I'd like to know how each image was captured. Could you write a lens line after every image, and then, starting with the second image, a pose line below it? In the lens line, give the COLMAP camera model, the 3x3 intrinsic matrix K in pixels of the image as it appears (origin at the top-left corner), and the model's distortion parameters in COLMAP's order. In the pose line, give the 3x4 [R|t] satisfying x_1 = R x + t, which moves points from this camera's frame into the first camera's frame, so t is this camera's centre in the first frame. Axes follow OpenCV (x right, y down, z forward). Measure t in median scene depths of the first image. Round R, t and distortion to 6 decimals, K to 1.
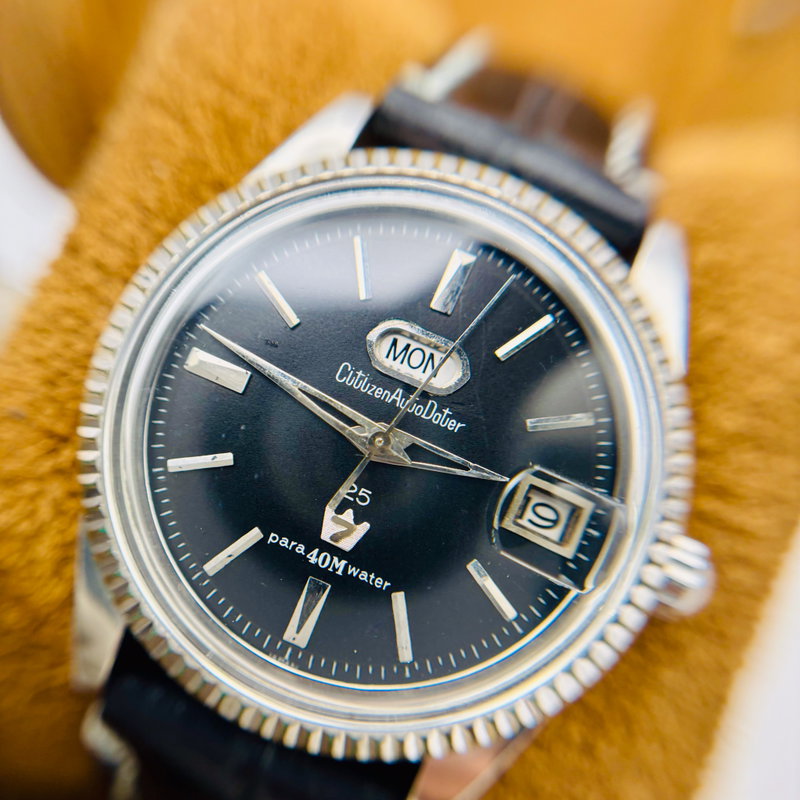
lens RADIAL K [[810.9, 0, 381.7], [0, 810.9, 414.3], [0, 0, 1]] dist [0.400849, -0.007338]
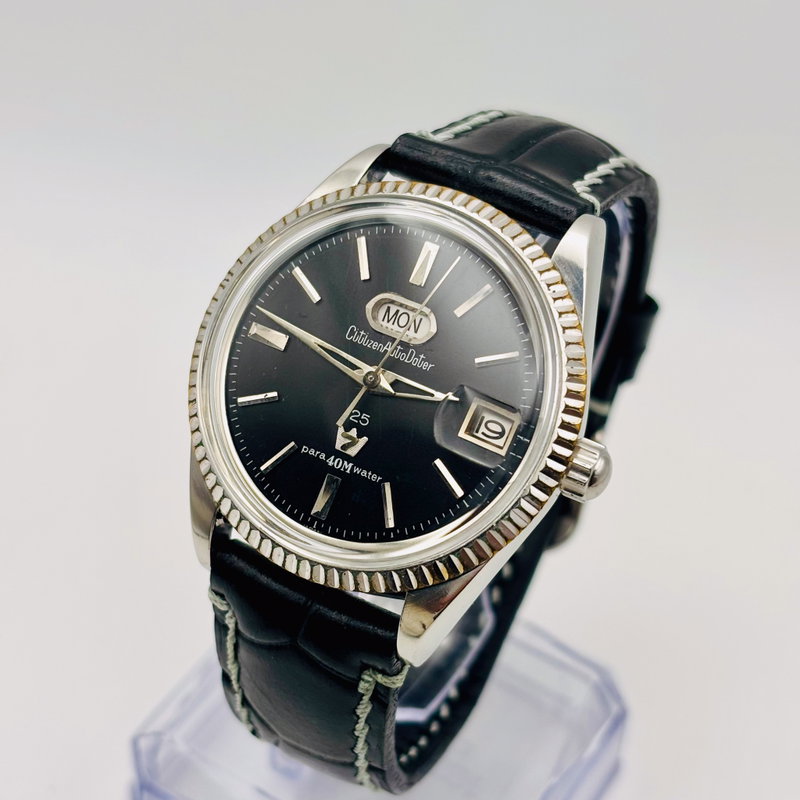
lens RADIAL K [[1632.2, 0, 378.2], [0, 1632.2, 400.6], [0, 0, 1]] dist [0.122794, 0.120120]
pose [[0.956016, -0.039909, -0.290588, 0.824904], [0.014920, 0.996035, -0.087706, 0.318235], [0.292936, 0.079512, 0.952820, -1.689096]]
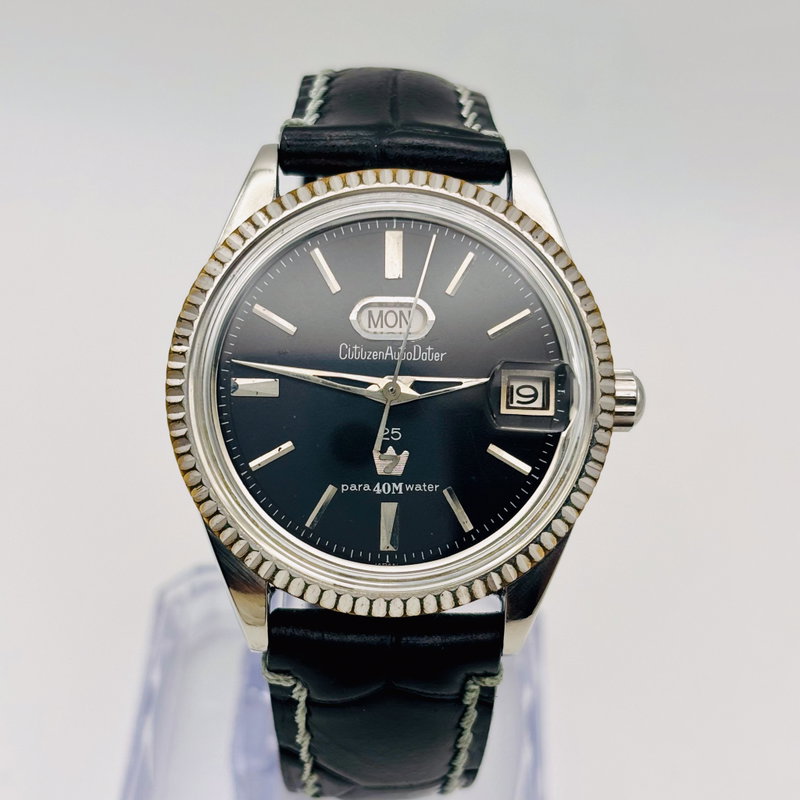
lens RADIAL K [[1632.2, 0, 378.2], [0, 1632.2, 400.6], [0, 0, 1]] dist [0.122794, 0.120120]
pose [[0.921657, -0.382628, 0.064378, -0.196990], [0.380289, 0.923732, 0.045816, -0.078516], [-0.076998, -0.017745, 0.996873, -1.613765]]
